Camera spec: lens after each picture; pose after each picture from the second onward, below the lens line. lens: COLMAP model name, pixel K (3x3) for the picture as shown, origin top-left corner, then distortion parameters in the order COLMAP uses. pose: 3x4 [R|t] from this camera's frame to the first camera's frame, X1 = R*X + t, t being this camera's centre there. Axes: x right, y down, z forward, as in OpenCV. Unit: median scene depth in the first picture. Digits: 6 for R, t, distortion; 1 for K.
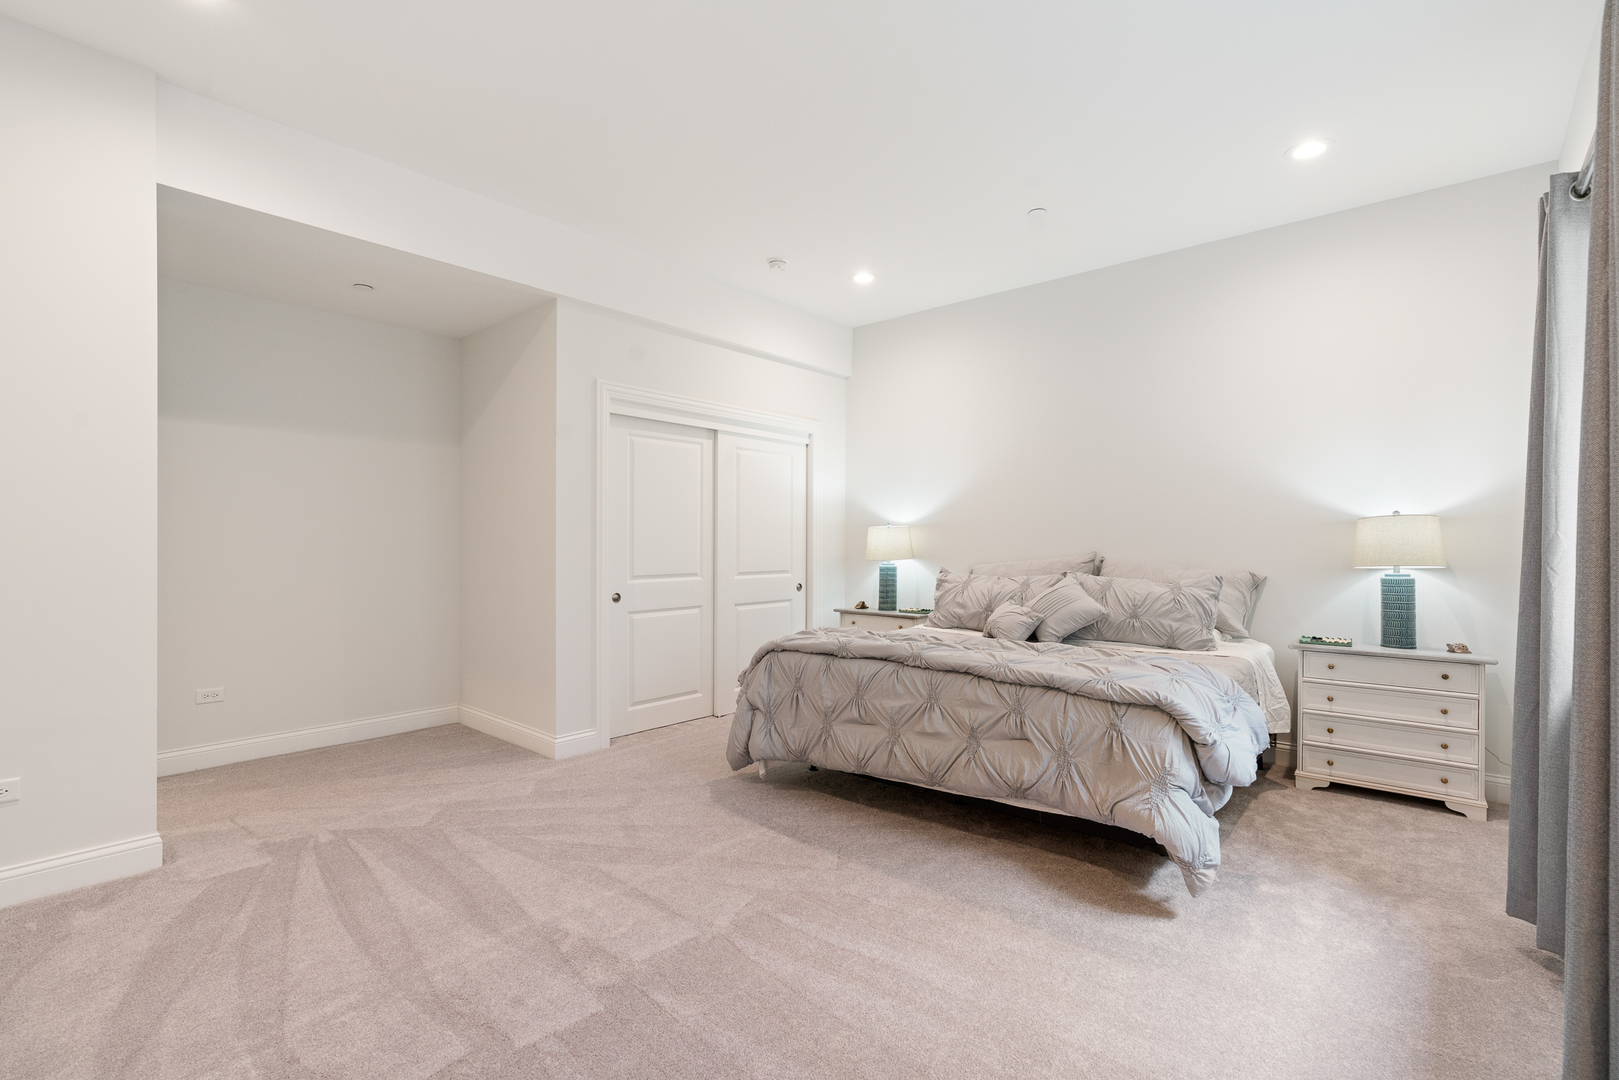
lens RADIAL K [[730.8, 0, 800.3], [0, 730.8, 546.0], [0, 0, 1]] dist [-0.014408, 0.007786]
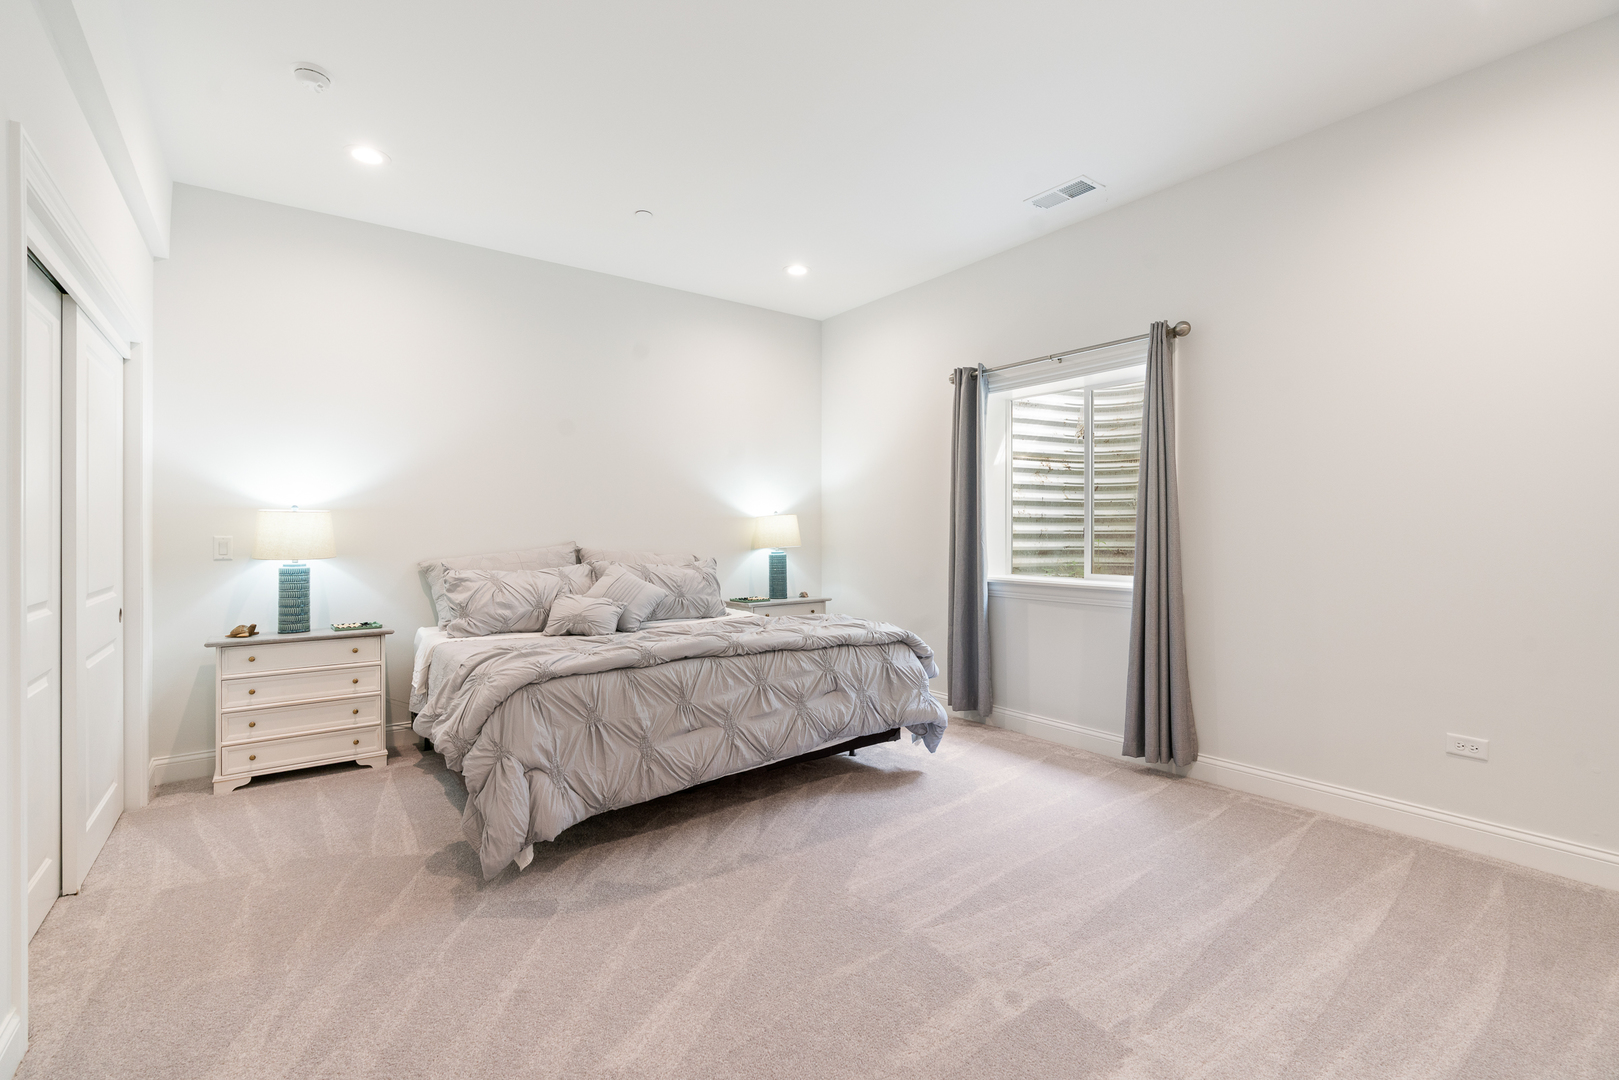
lens RADIAL K [[730.8, 0, 798.9], [0, 730.8, 533.9], [0, 0, 1]] dist [-0.014408, 0.007786]
pose [[0.198785, -0.002441, 0.980040, -0.726571], [0.007166, 0.999974, 0.001037, -0.002546], [-0.980017, 0.006817, 0.198797, 0.638140]]
